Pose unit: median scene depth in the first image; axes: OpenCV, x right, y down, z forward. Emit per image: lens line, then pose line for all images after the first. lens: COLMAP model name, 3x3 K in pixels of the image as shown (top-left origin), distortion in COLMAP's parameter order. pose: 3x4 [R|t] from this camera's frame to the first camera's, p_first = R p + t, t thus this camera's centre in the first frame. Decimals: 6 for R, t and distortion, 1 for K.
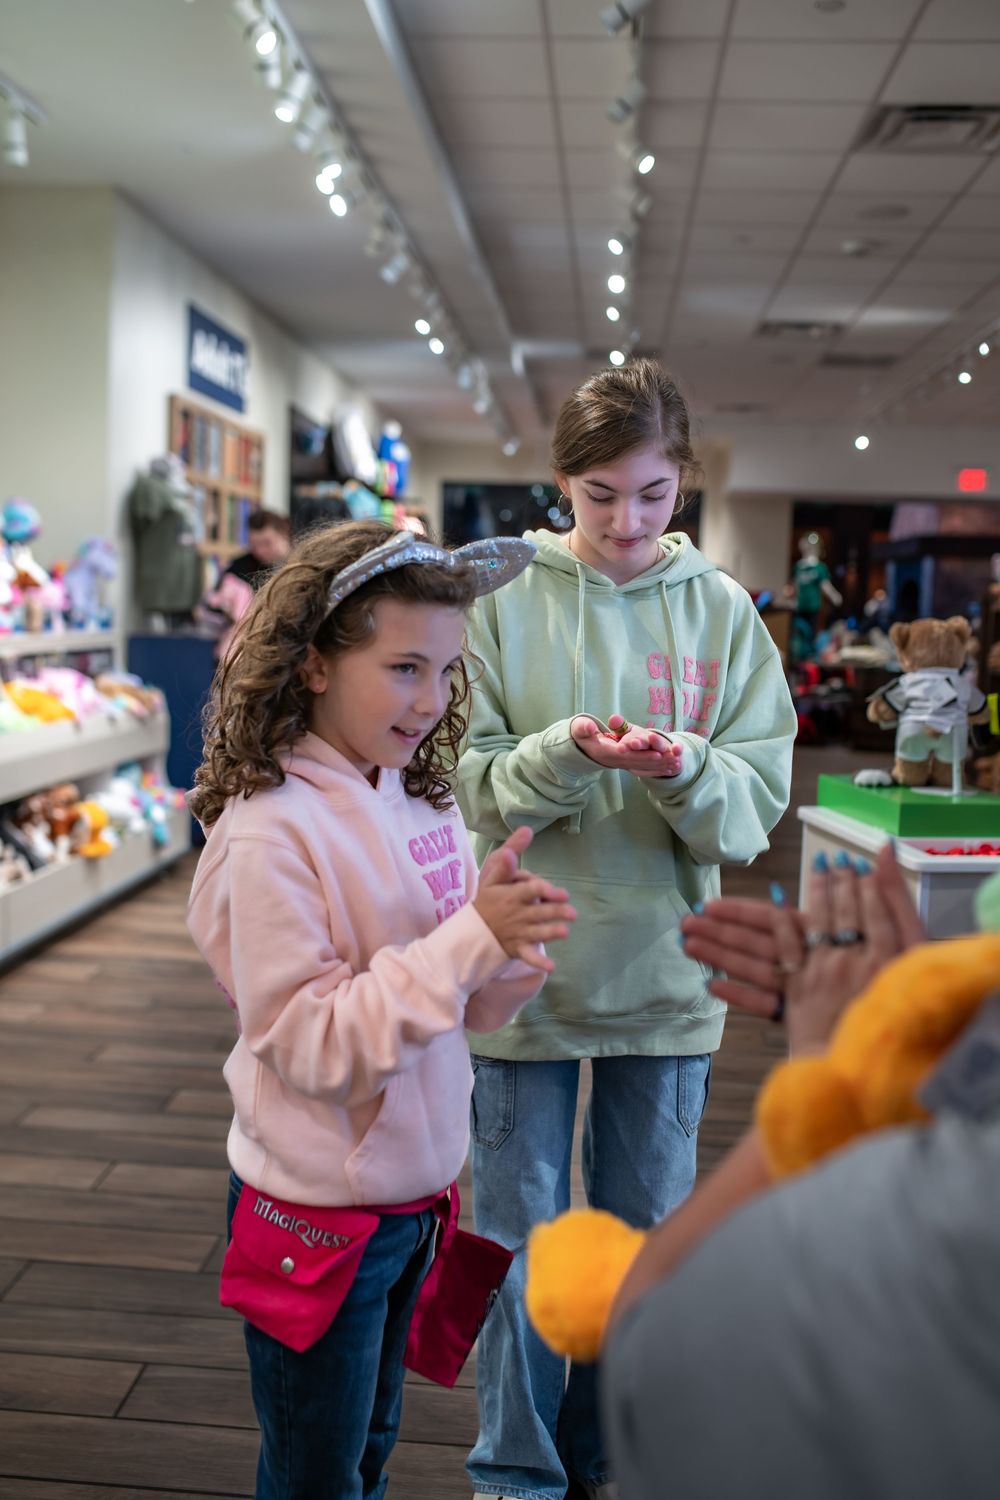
lens RADIAL K [[1448.6, 0, 496.8], [0, 1448.6, 740.7], [0, 0, 1]] dist [-0.070156, 0.092285]
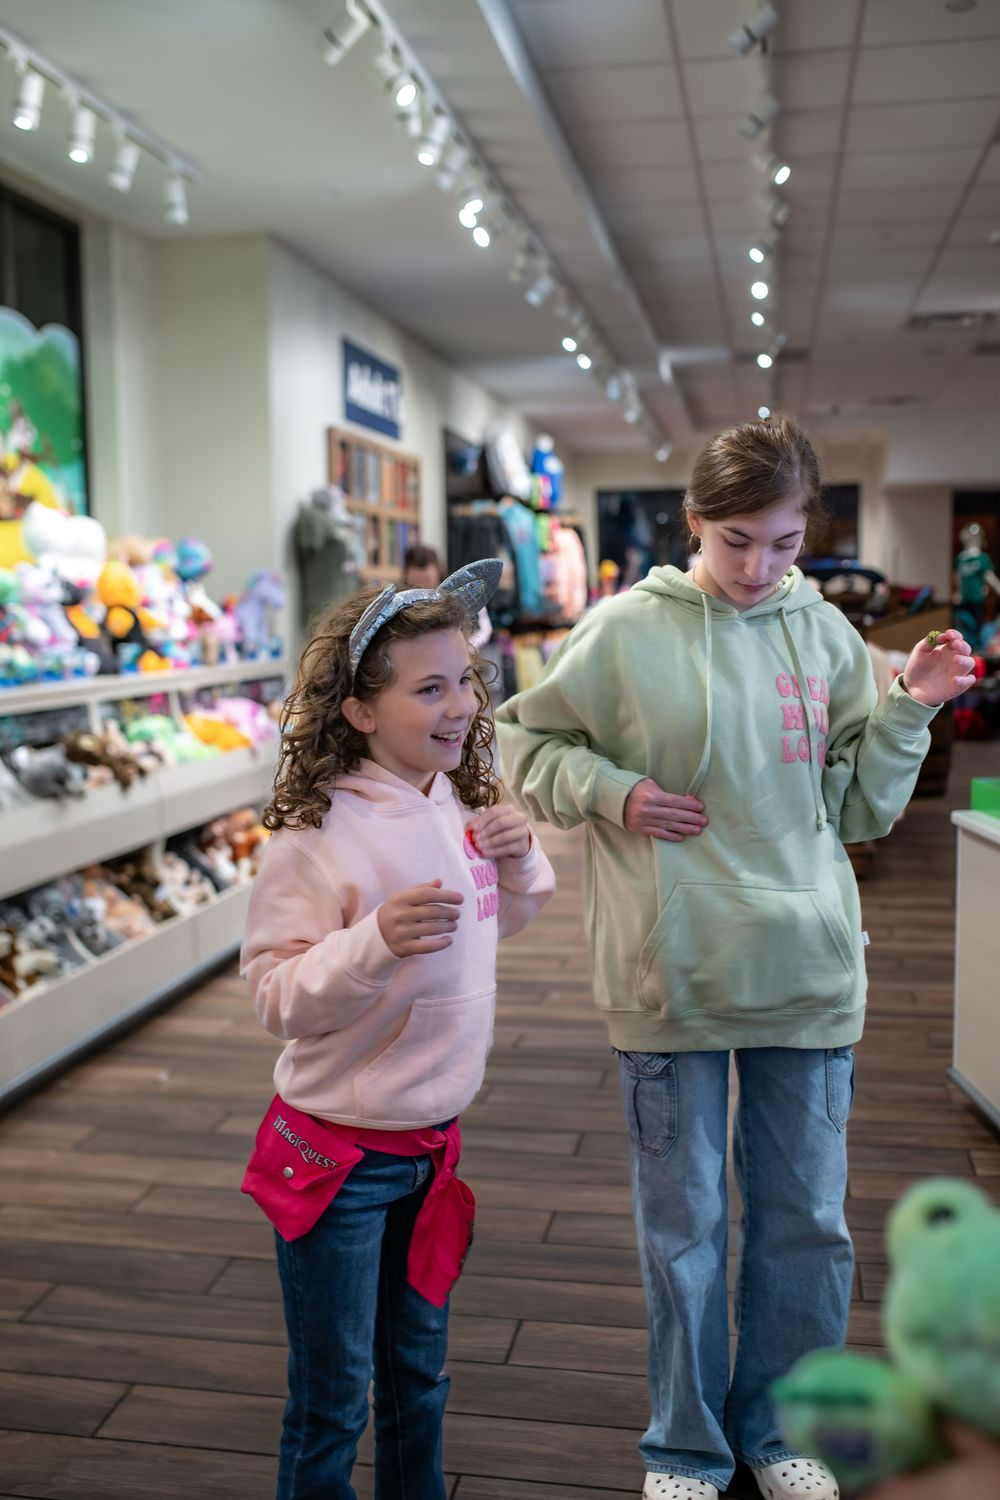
lens RADIAL K [[1447.0, 0, 500.0], [0, 1447.0, 750.0], [0, 0, 1]] dist [-0.071542, 0.098552]
pose [[0.993025, -0.036484, -0.112115, 0.004207], [0.036886, 0.999318, 0.001521, -0.005694], [0.111983, -0.005646, 0.993694, -0.020561]]
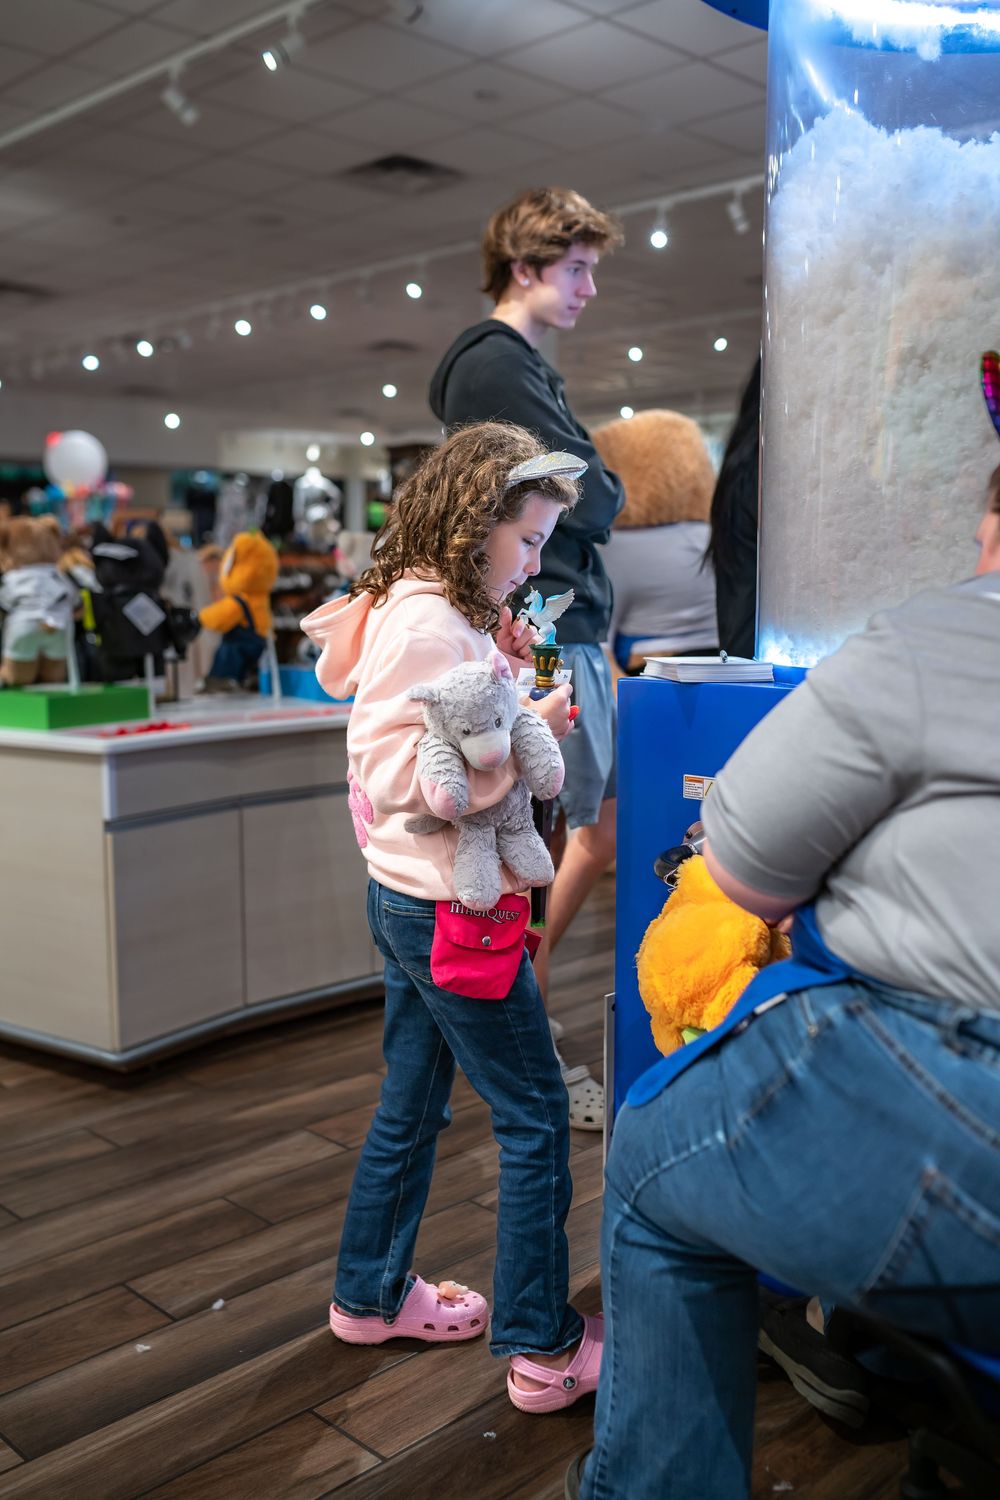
lens RADIAL K [[1447.0, 0, 500.0], [0, 1447.0, 750.0], [0, 0, 1]] dist [-0.071542, 0.098552]
pose [[0.641725, -0.118655, 0.757700, -0.133463], [0.093859, 0.992683, 0.075961, 0.015942], [-0.761170, 0.022370, 0.648167, 0.052418]]
